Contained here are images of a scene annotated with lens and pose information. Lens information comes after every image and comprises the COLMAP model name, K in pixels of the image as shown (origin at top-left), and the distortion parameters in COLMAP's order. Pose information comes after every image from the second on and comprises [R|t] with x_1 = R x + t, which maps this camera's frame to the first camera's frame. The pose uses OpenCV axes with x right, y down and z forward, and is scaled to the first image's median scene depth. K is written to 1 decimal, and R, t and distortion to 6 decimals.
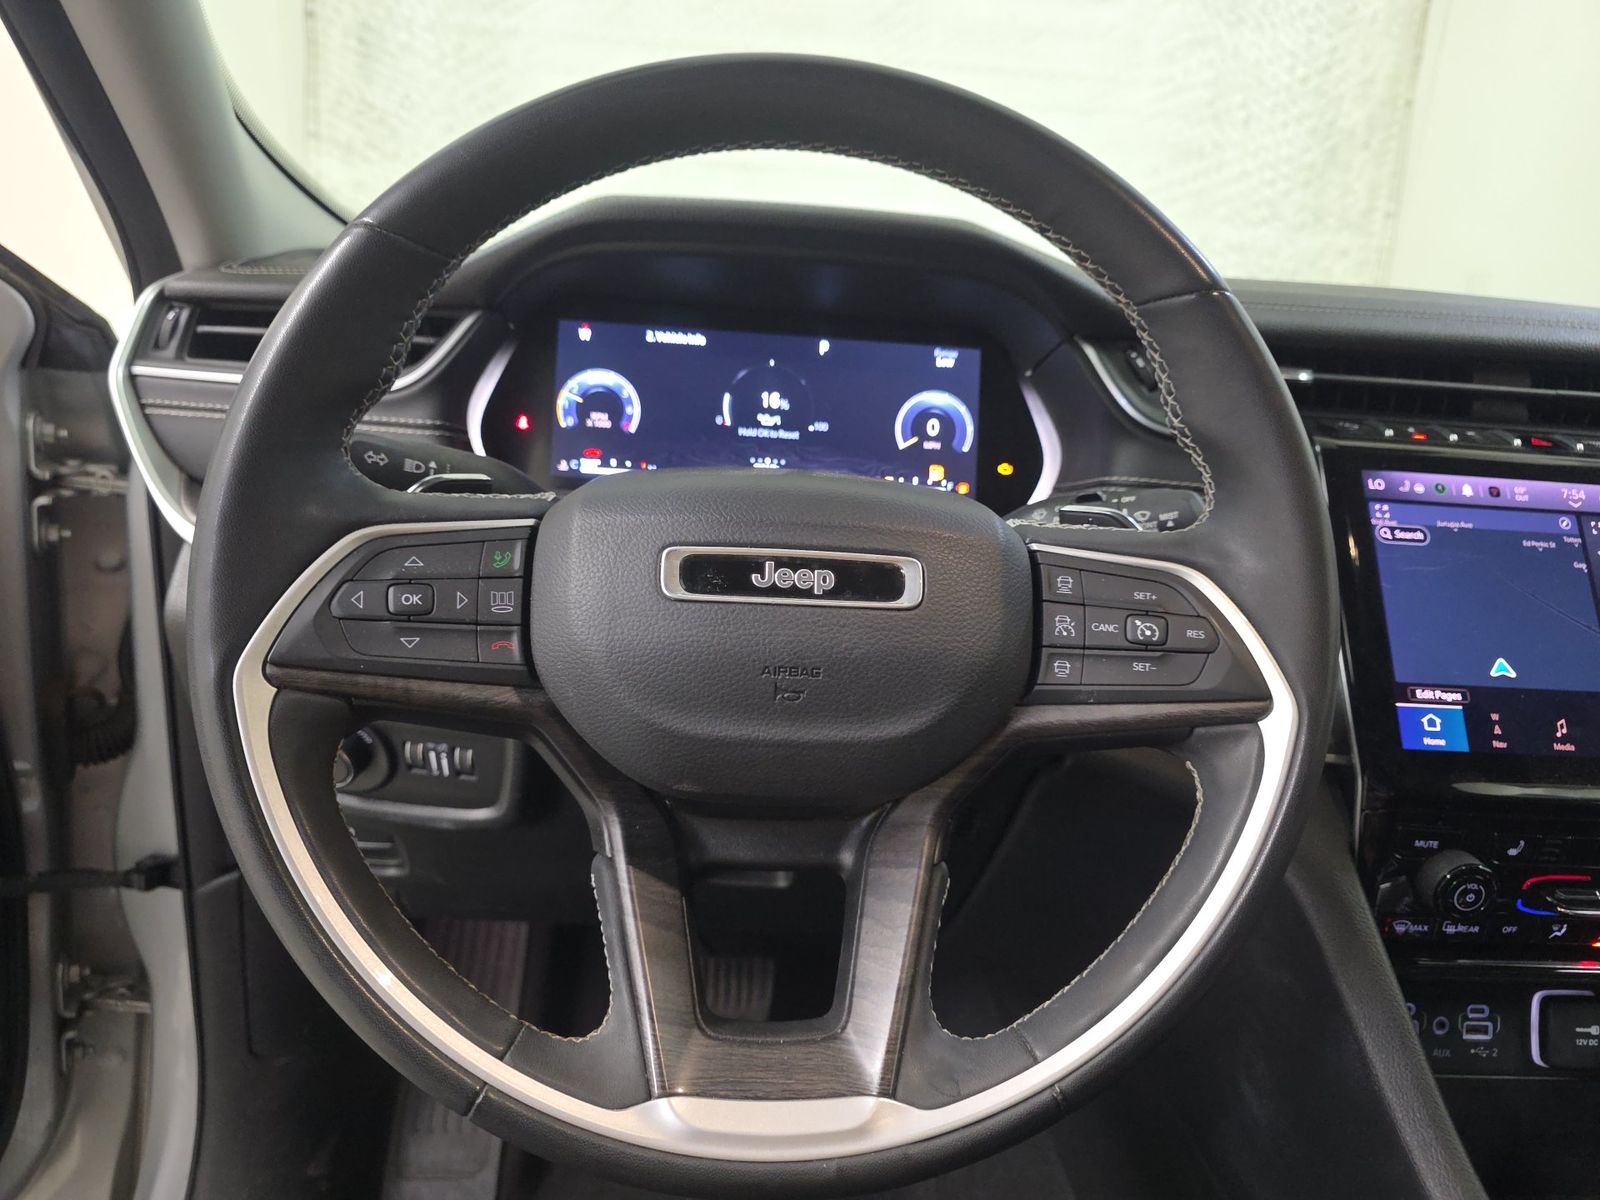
lens RADIAL K [[1098.9, 0, 795.9], [0, 1098.9, 596.0], [0, 0, 1]] dist [0.037558, -0.027353]
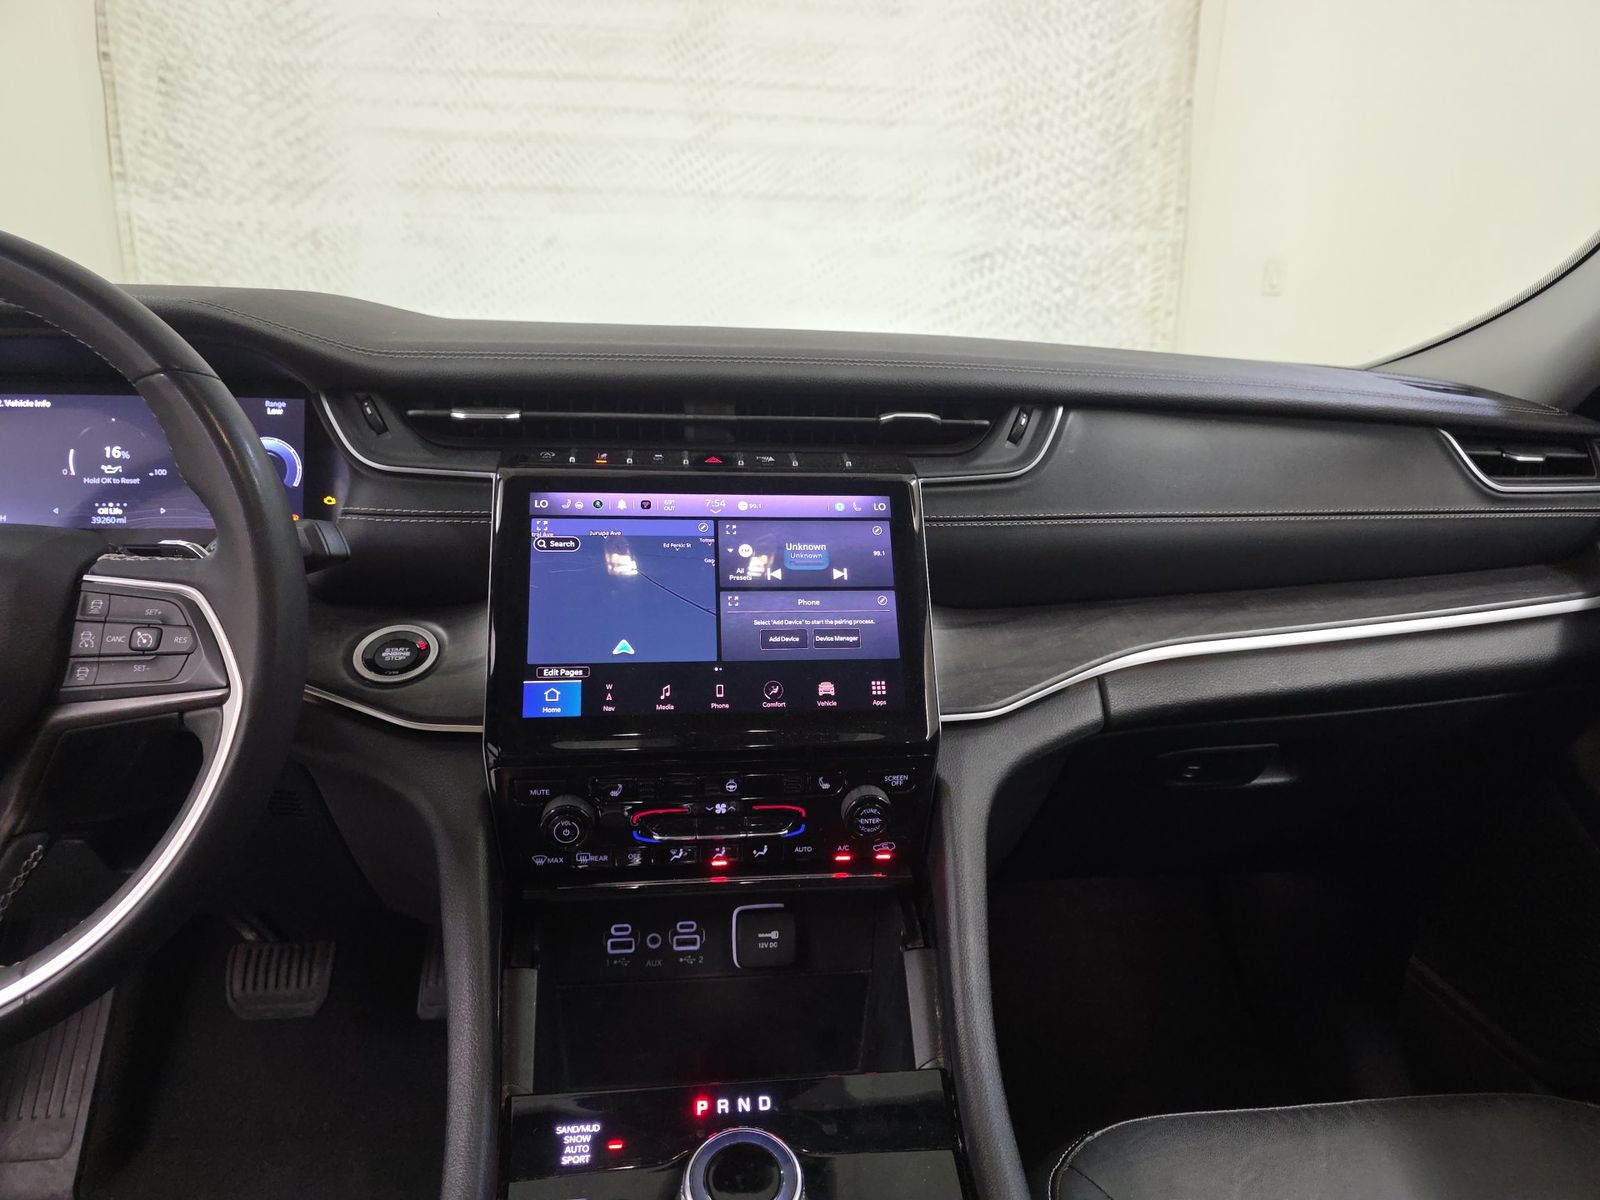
lens RADIAL K [[1098.9, 0, 796.0], [0, 1098.9, 607.5], [0, 0, 1]] dist [0.037558, -0.027353]
pose [[0.997324, -0.058869, 0.043347, 0.632985], [0.058605, 0.998254, 0.007340, 0.018298], [-0.043703, -0.004780, 0.999033, -0.195793]]
